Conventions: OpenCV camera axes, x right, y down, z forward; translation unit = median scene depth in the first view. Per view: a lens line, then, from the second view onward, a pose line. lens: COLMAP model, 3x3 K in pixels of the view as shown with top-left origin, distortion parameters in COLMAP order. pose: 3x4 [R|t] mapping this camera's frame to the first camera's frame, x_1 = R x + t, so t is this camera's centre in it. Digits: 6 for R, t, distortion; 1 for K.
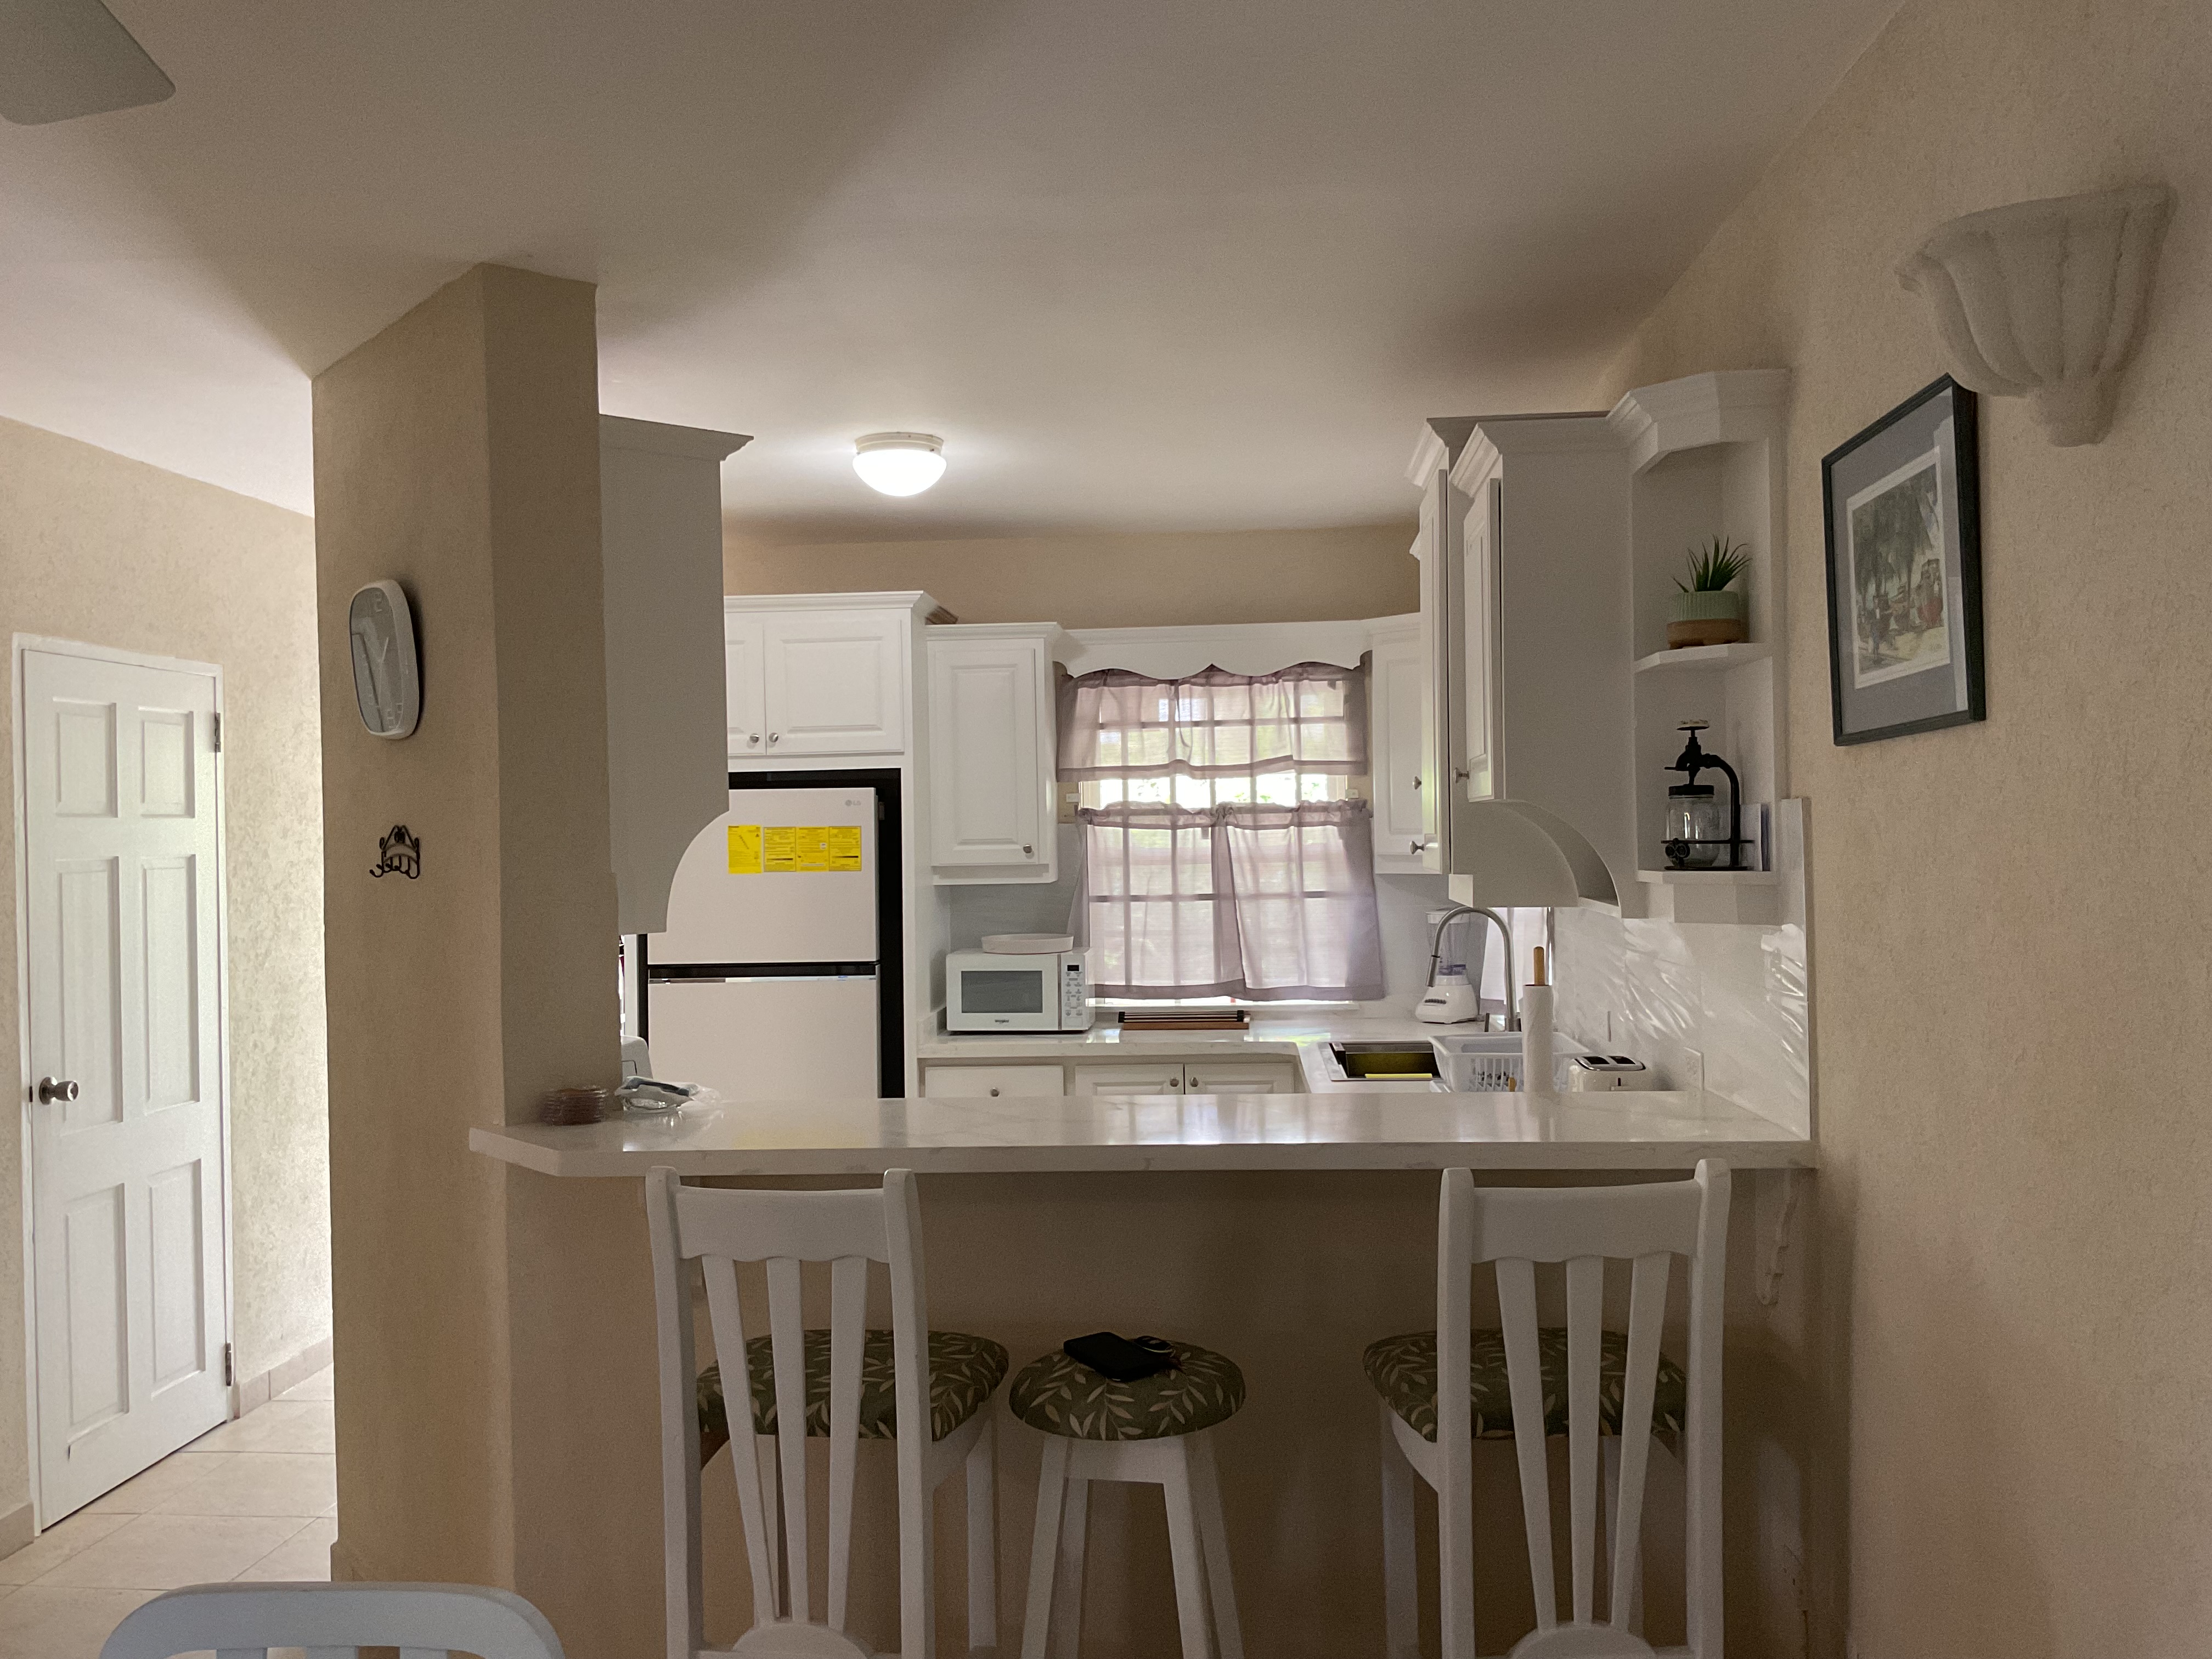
lens RADIAL K [[1859.0, 0, 1096.2], [0, 1859.0, 849.8], [0, 0, 1]] dist [0.088109, -0.166671]
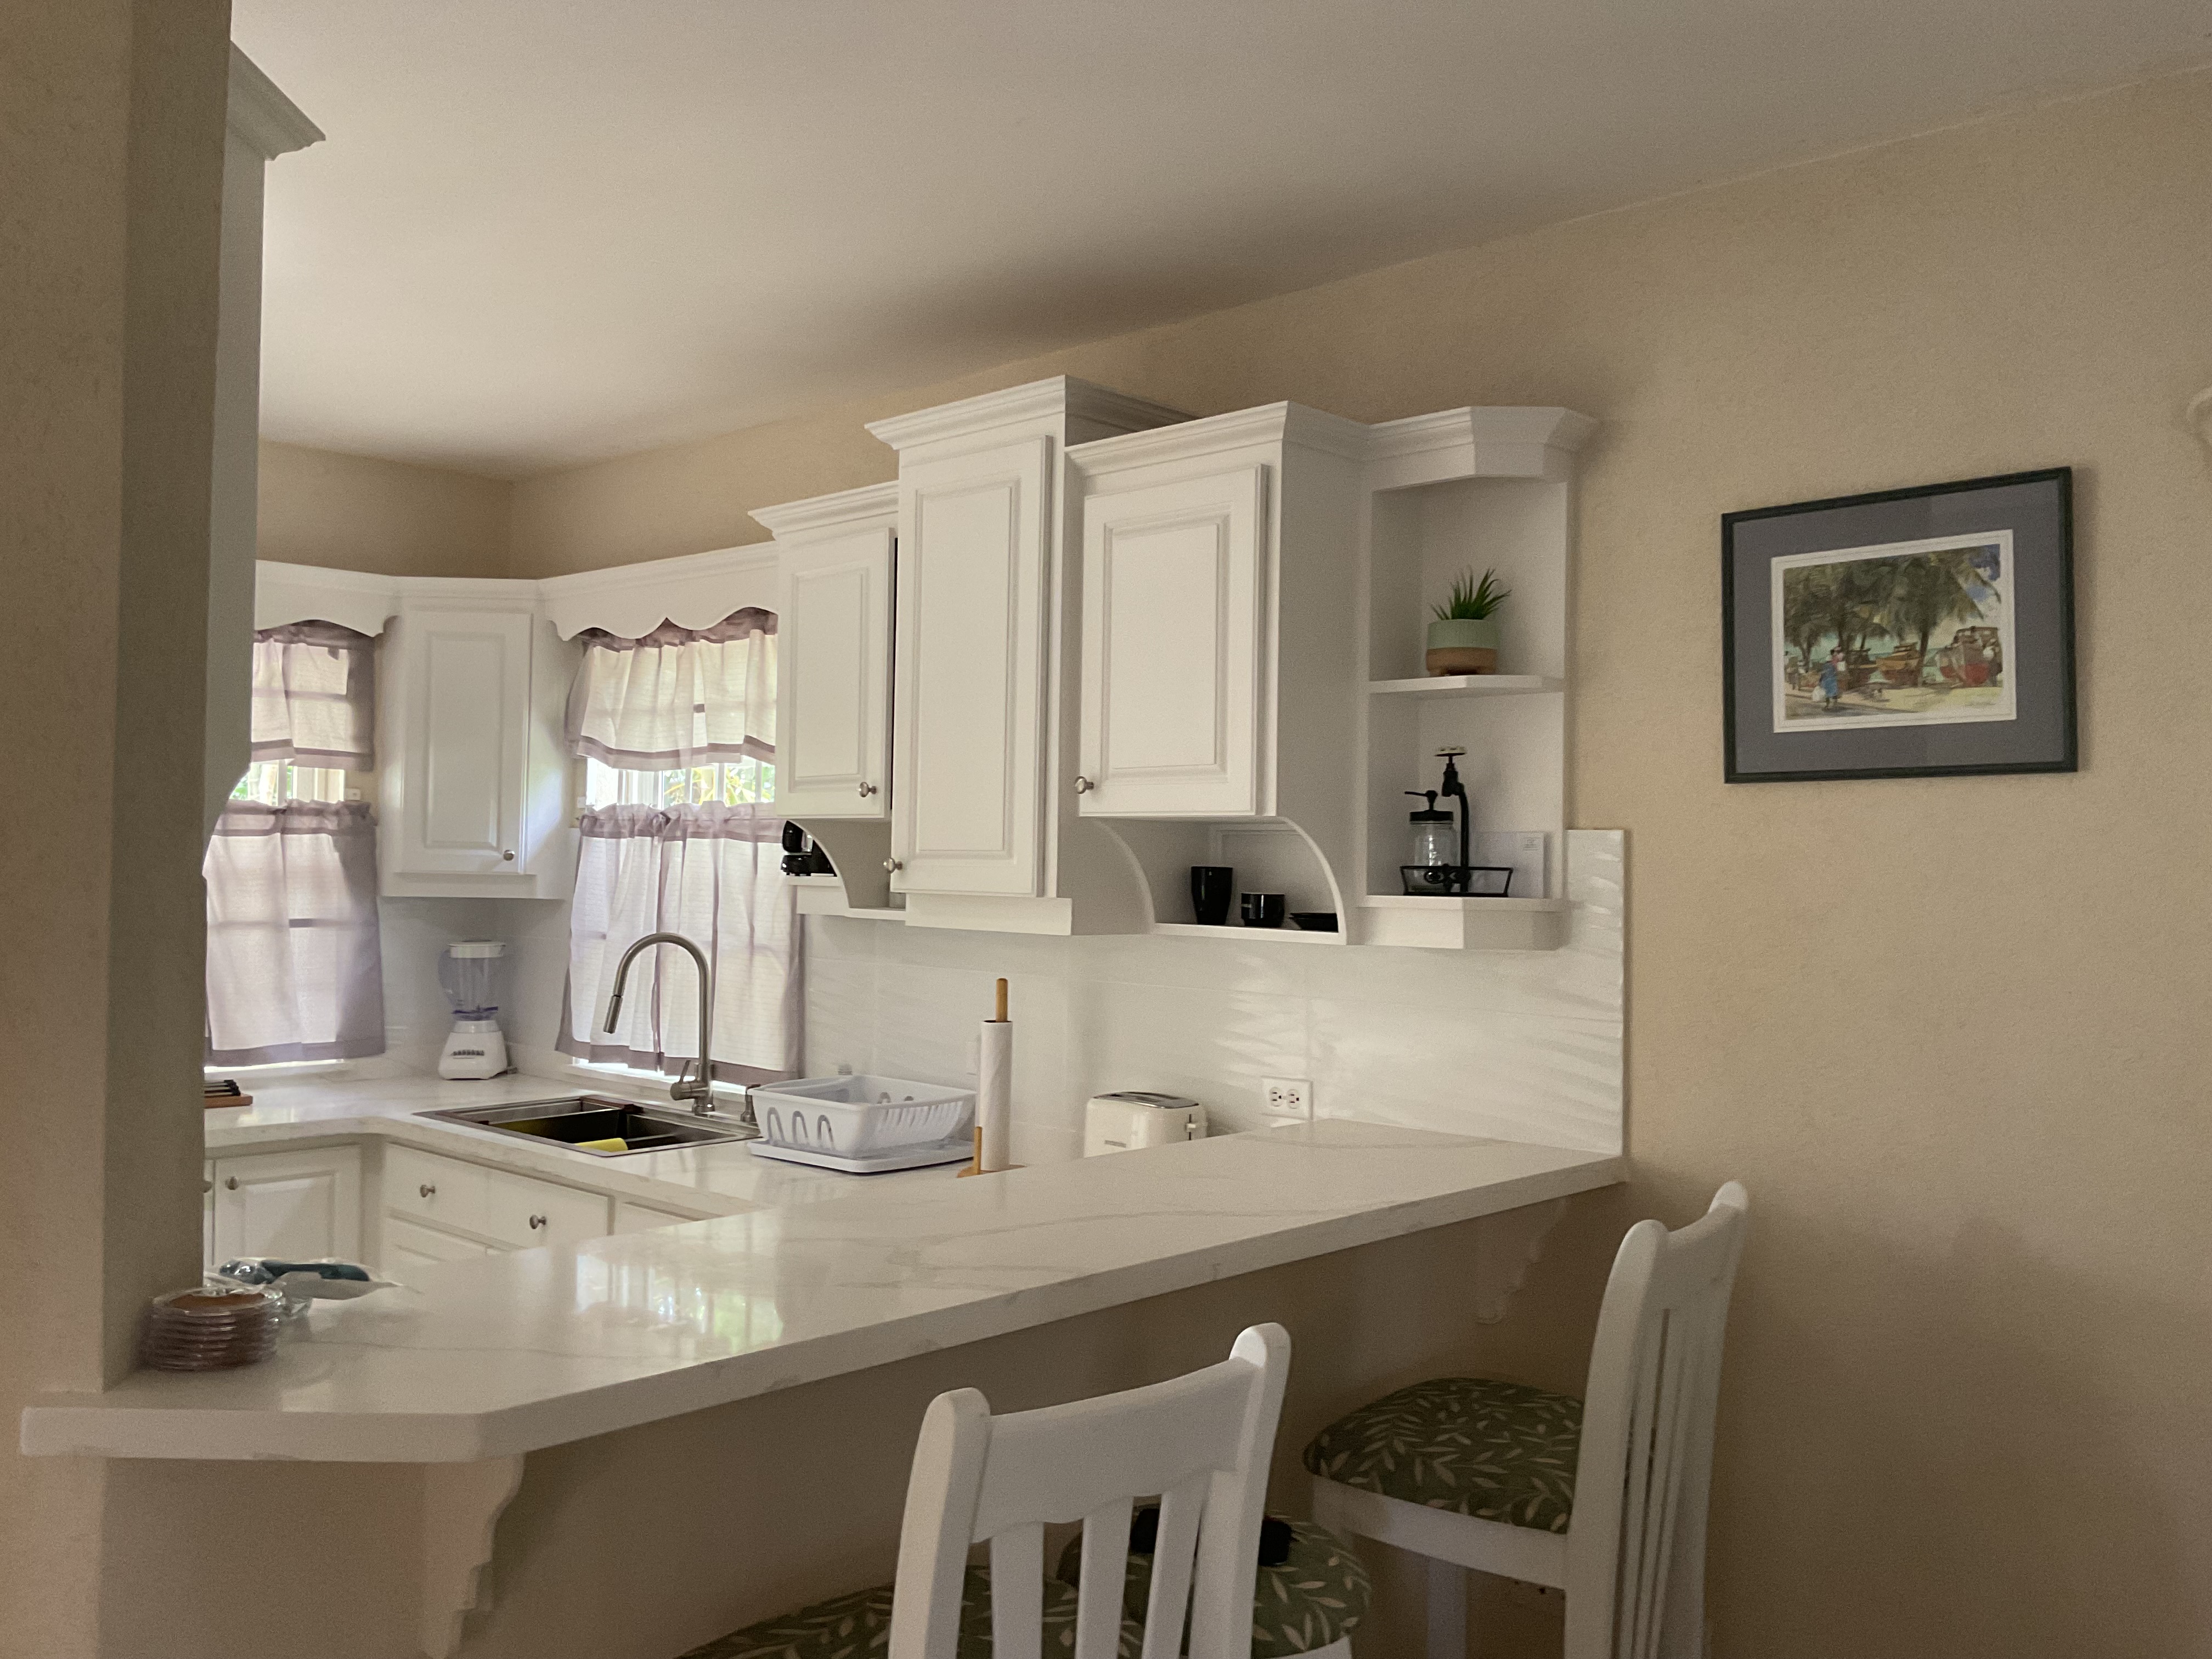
lens RADIAL K [[1859.0, 0, 1129.4], [0, 1859.0, 829.1], [0, 0, 1]] dist [0.088109, -0.166671]
pose [[0.625068, 0.041211, 0.779482, -0.280426], [-0.019772, 0.999121, -0.036968, 0.007496], [-0.780320, 0.007695, 0.625333, 0.254776]]
